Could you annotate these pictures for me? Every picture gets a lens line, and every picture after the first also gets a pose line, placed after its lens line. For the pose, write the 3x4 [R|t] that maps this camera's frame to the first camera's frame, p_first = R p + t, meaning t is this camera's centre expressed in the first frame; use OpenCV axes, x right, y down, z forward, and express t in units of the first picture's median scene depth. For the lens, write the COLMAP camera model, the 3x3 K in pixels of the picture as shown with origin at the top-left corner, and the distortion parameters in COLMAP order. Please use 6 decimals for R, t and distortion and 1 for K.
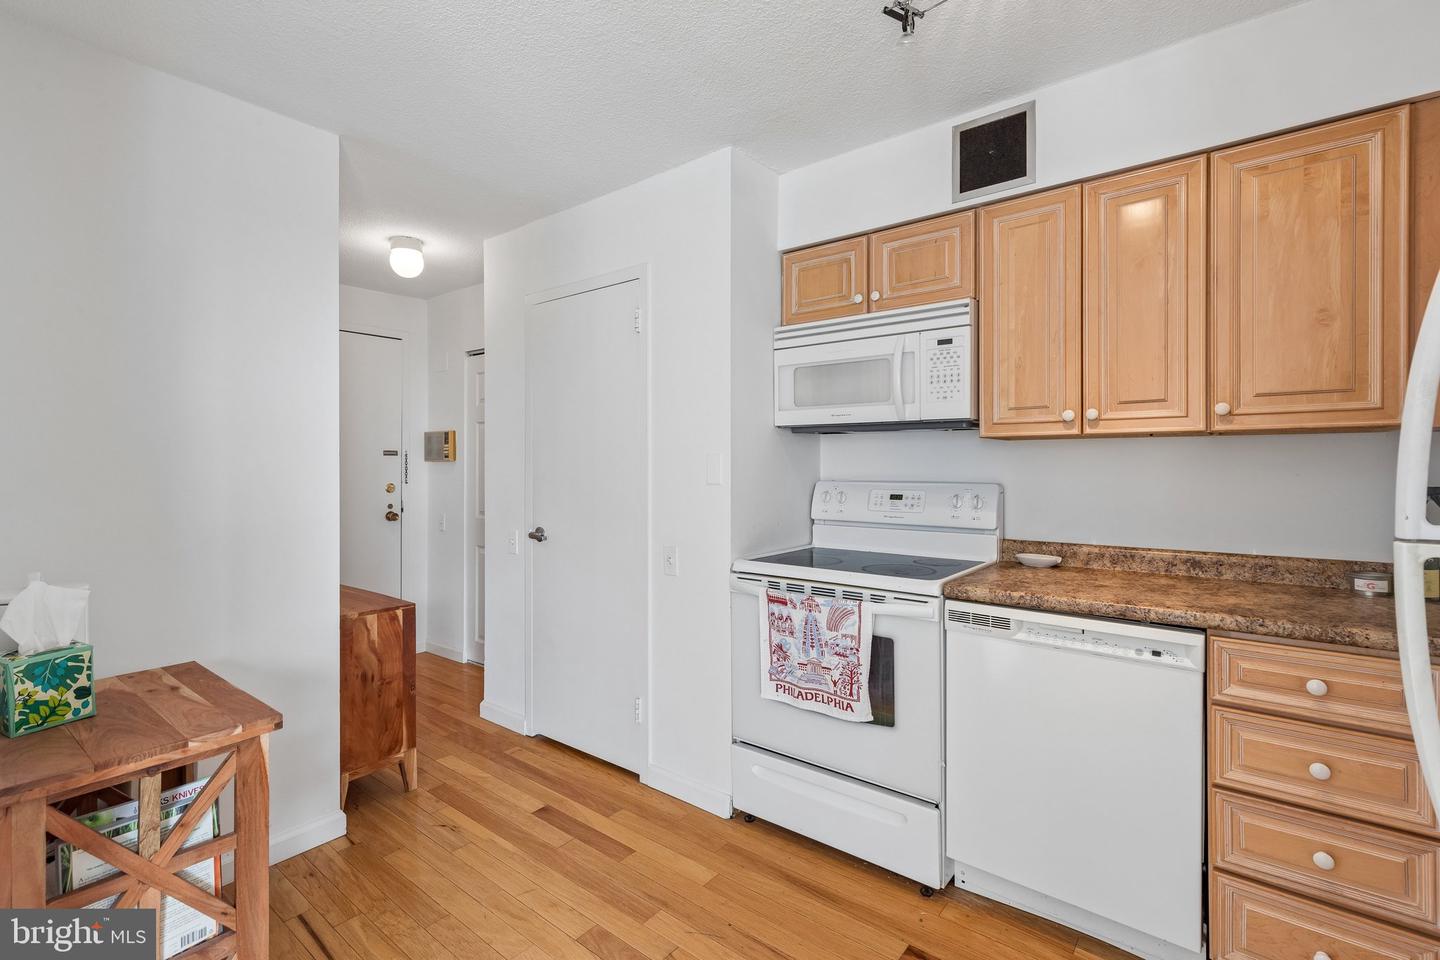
lens RADIAL K [[663.2, 0, 717.0], [0, 663.2, 474.0], [0, 0, 1]] dist [0.021940, 0.000100]
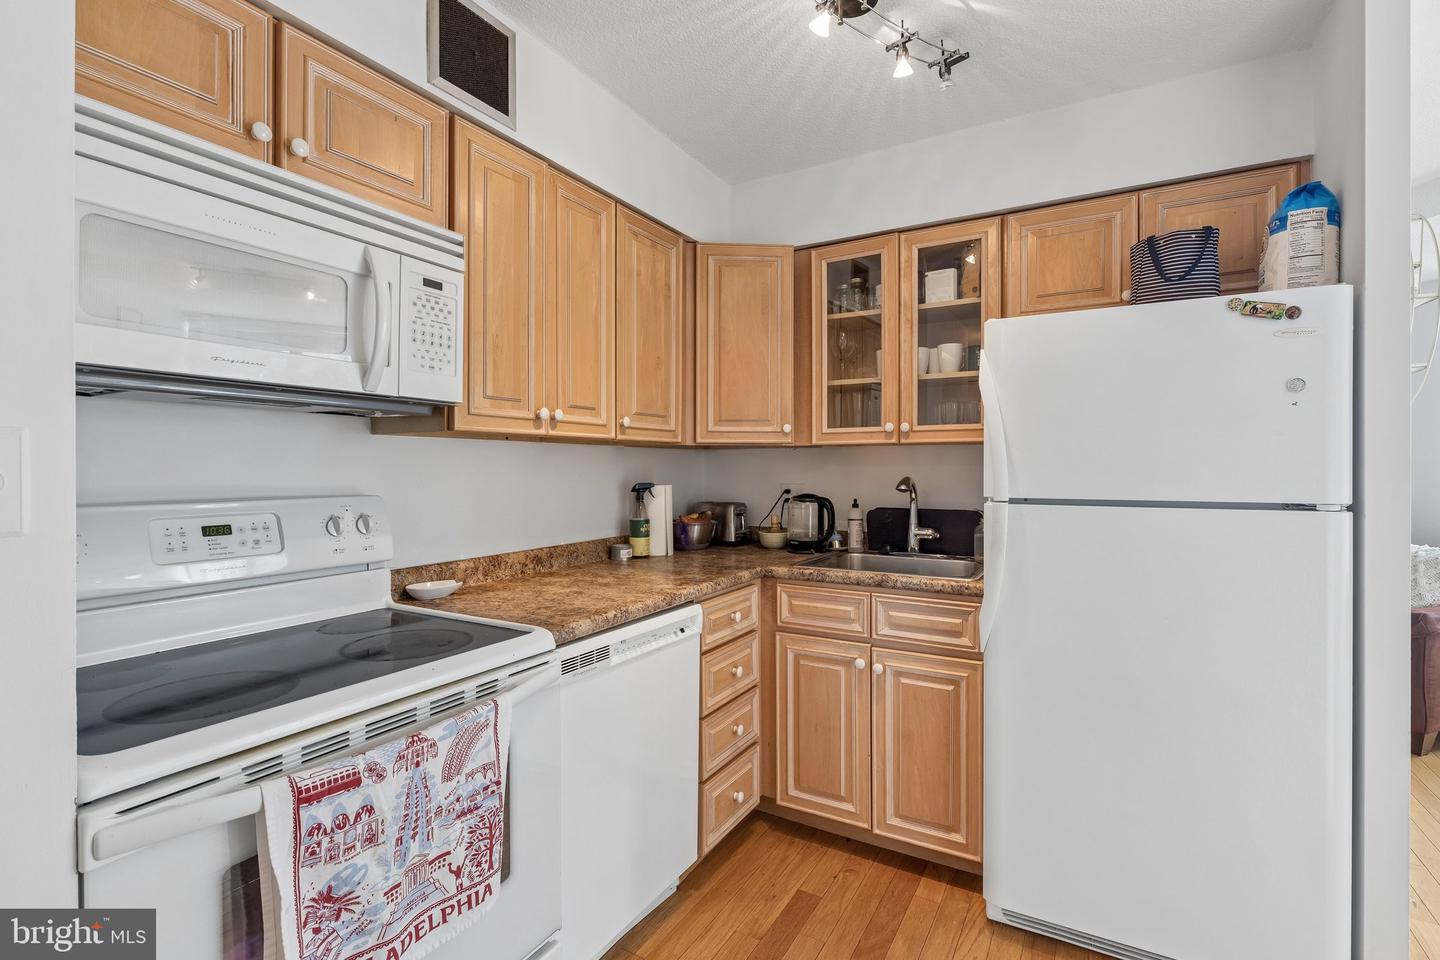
lens RADIAL K [[661.2, 0, 720.0], [0, 661.2, 480.0], [0, 0, 1]] dist [-0.000440, 0.000016]
pose [[-0.144476, -0.014665, 0.989400, -0.370646], [0.016810, 0.999710, 0.017272, -0.008859], [-0.989365, 0.019127, -0.144188, 0.840318]]
